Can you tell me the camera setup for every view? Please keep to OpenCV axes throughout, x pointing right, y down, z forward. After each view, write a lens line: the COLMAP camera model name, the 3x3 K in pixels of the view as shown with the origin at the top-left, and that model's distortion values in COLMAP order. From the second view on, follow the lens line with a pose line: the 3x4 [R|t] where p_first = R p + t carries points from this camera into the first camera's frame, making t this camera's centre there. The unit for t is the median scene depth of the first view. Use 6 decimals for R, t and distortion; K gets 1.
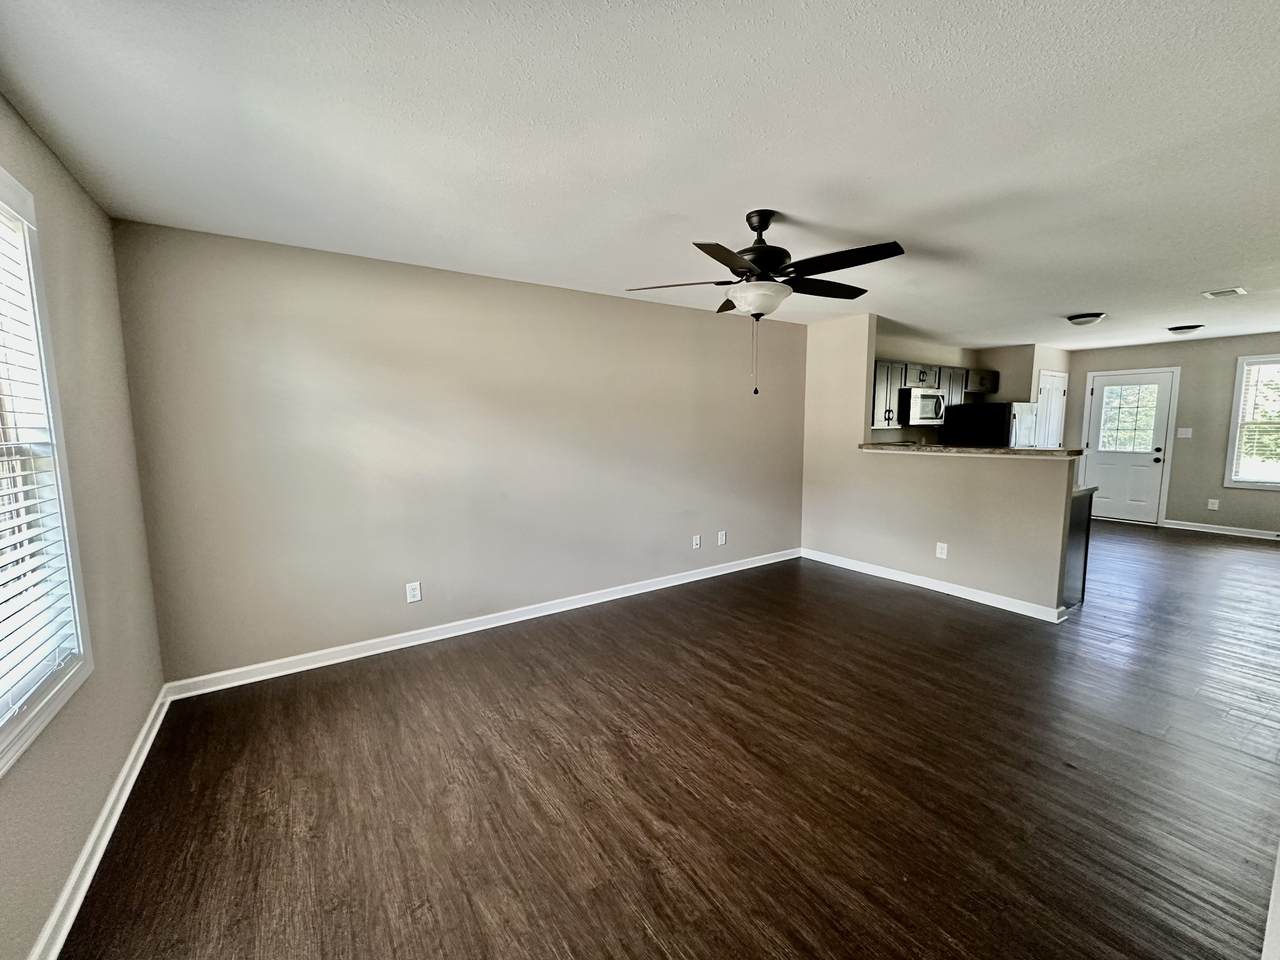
lens RADIAL K [[507.1, 0, 641.1], [0, 507.1, 475.3], [0, 0, 1]] dist [-0.000030, 0.000278]
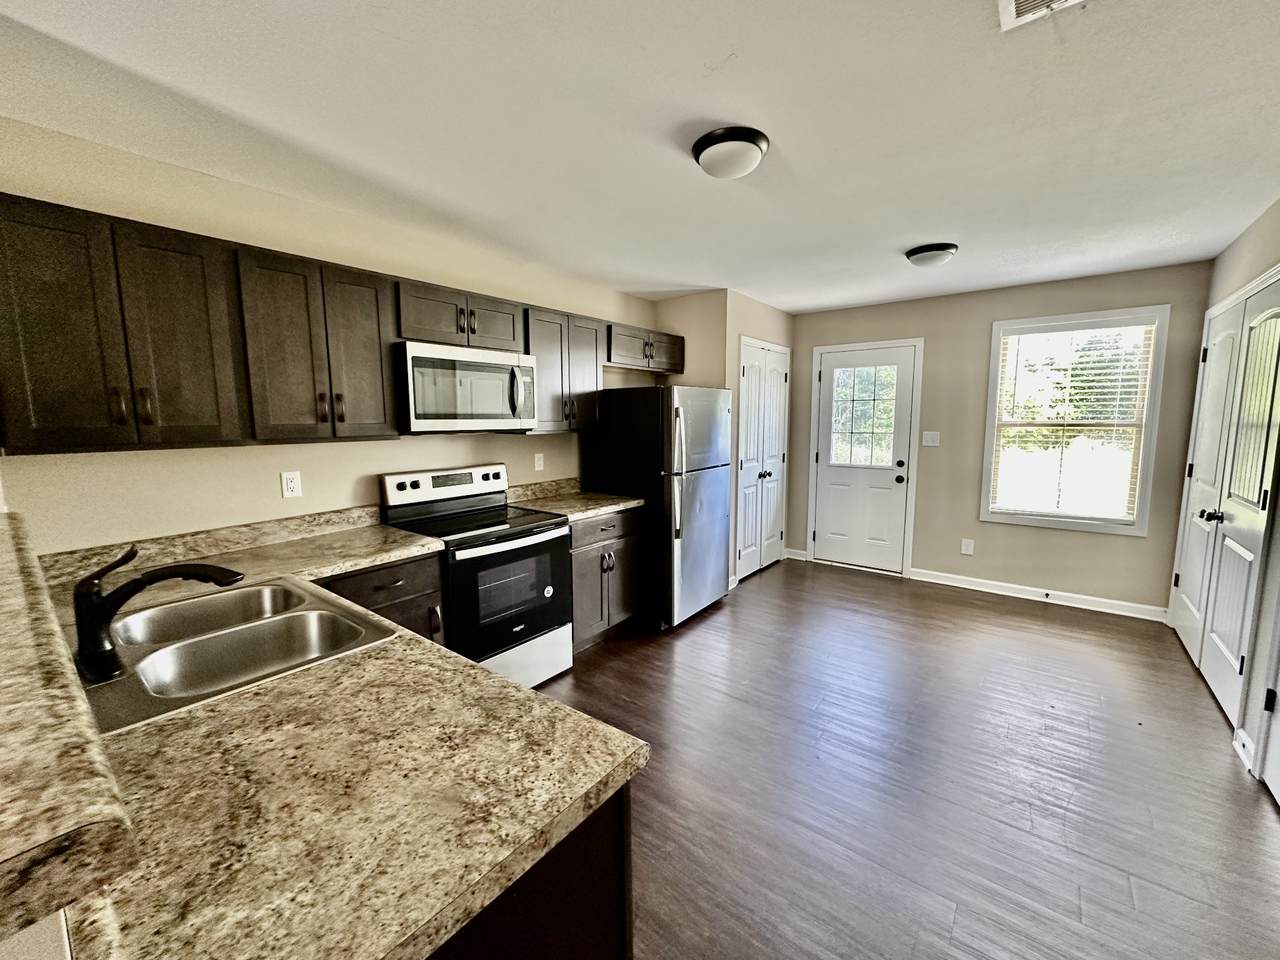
lens RADIAL K [[507.1, 0, 641.5], [0, 507.1, 477.4], [0, 0, 1]] dist [-0.000030, 0.000278]
pose [[0.953157, -0.035538, 0.300382, 0.492782], [0.033605, 0.999368, 0.011600, -0.051482], [-0.300605, -0.000962, 0.953748, 0.465276]]
